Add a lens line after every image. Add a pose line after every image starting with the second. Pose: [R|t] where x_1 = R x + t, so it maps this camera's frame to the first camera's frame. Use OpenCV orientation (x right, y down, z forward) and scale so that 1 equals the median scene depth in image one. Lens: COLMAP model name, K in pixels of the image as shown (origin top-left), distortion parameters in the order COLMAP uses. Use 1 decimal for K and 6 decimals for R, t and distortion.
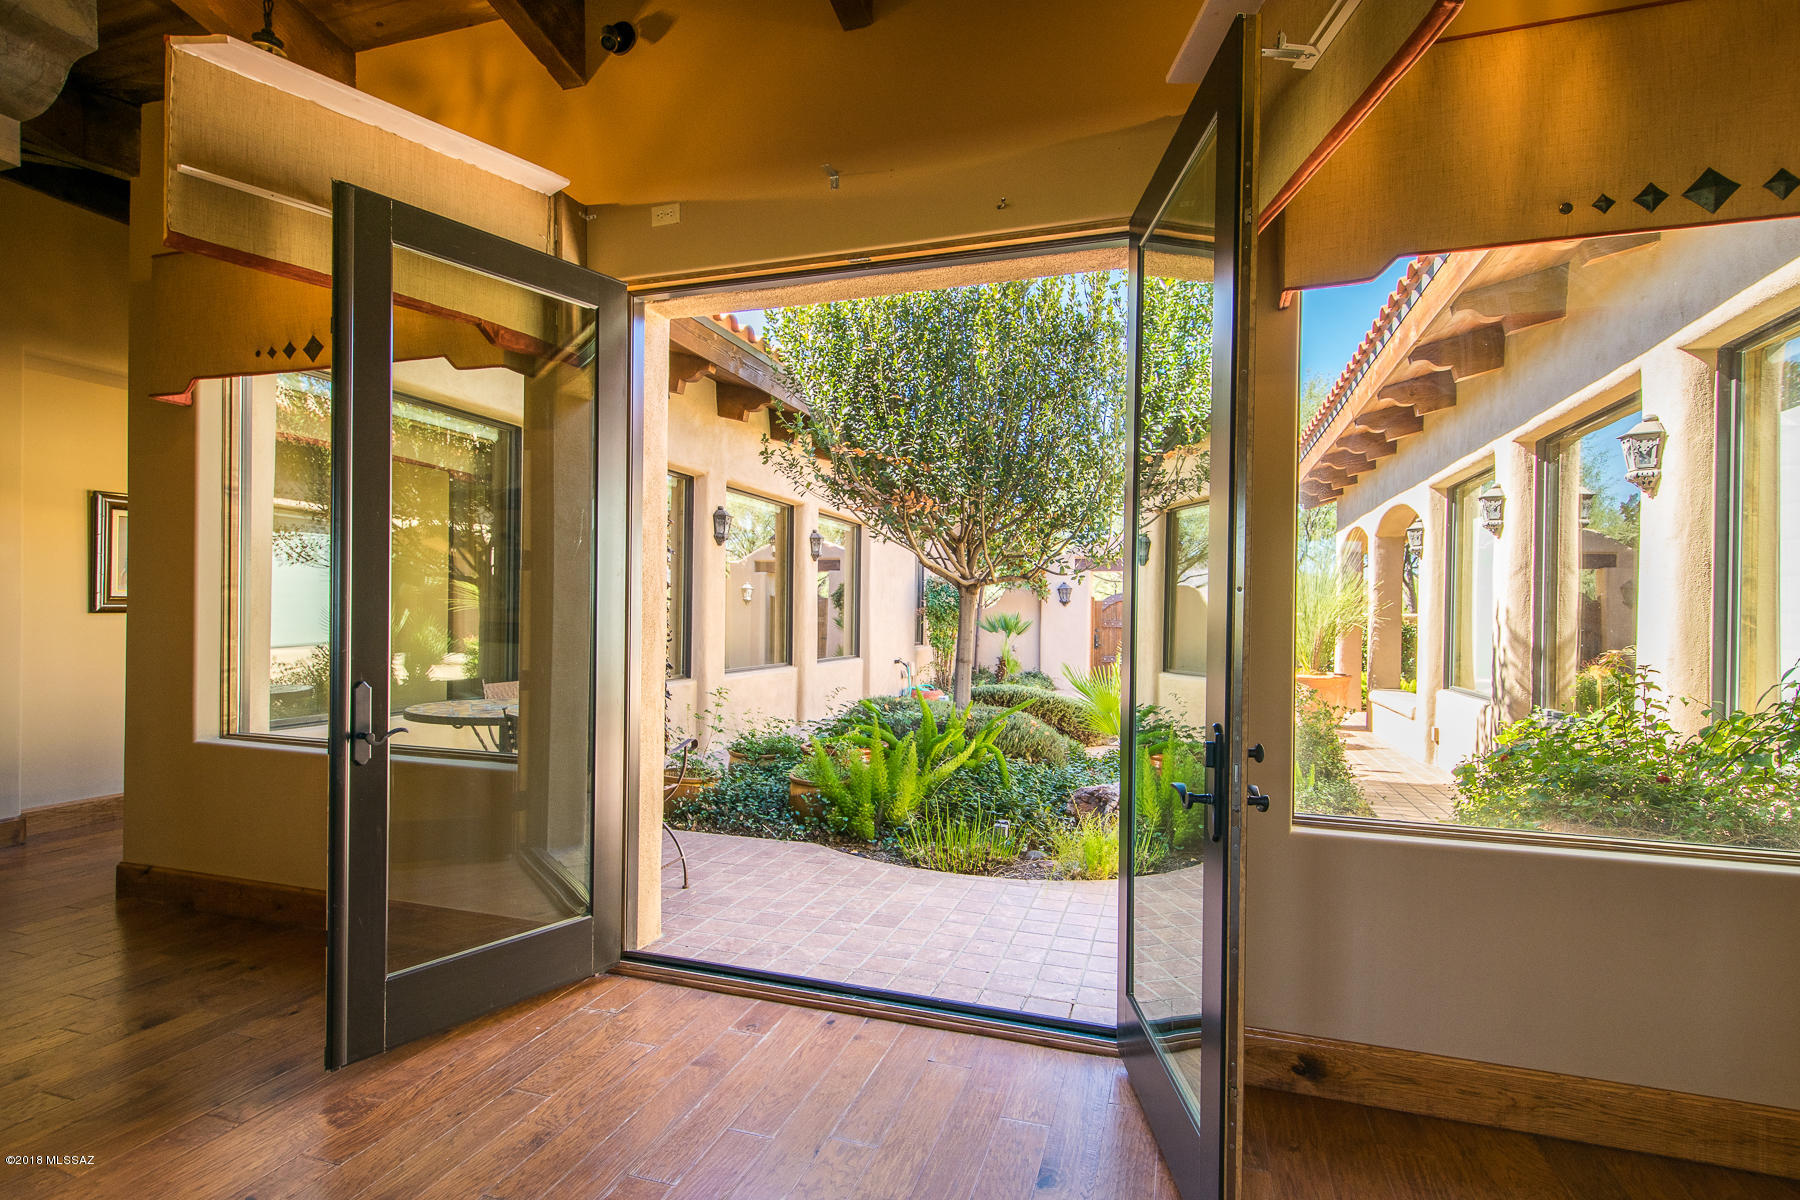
lens RADIAL K [[877.0, 0, 900.0], [0, 877.0, 606.8], [0, 0, 1]] dist [0.008537, -0.001036]
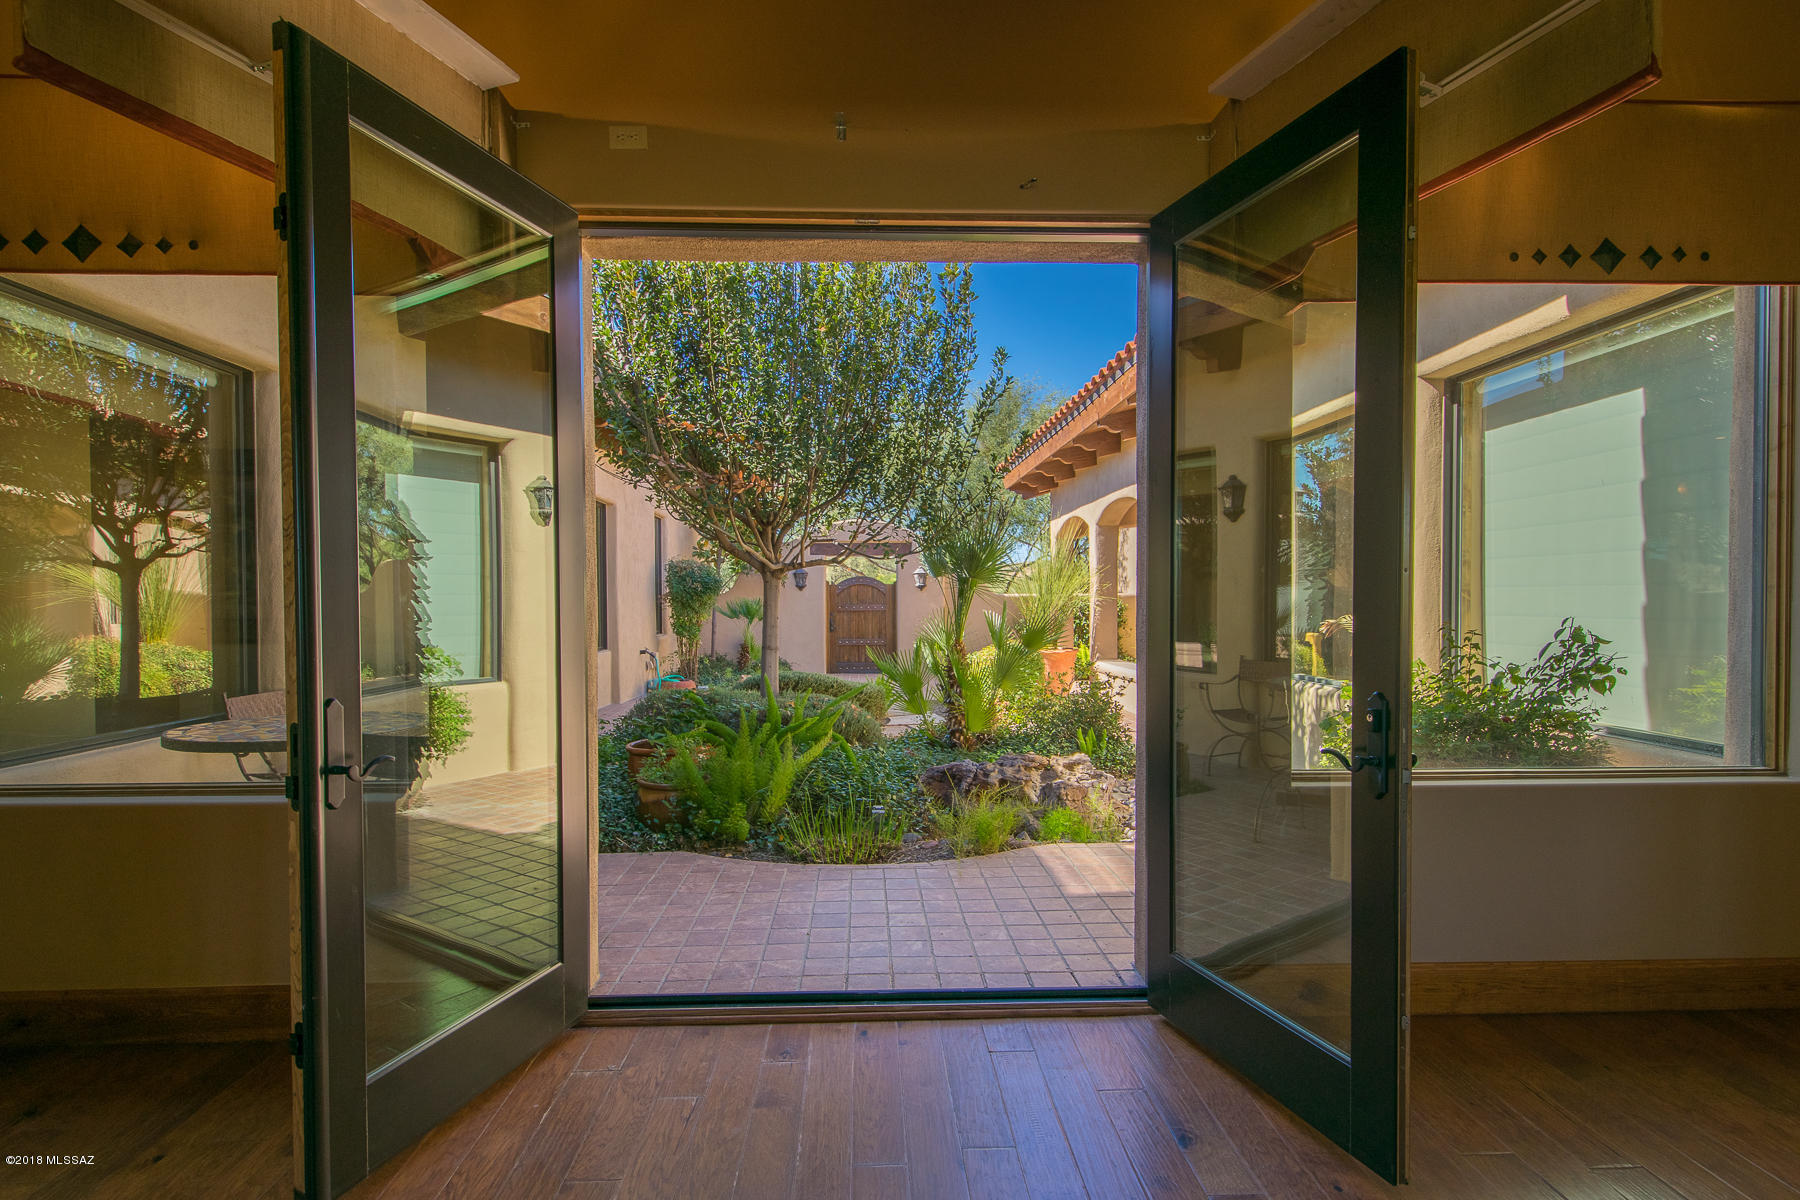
lens RADIAL K [[886.3, 0, 899.1], [0, 886.3, 605.6], [0, 0, 1]] dist [0.021173, -0.008210]
pose [[0.937821, -0.018831, 0.346608, -0.267042], [0.013383, 0.999747, 0.018106, -0.001565], [-0.346861, -0.012341, 0.937835, 0.070992]]
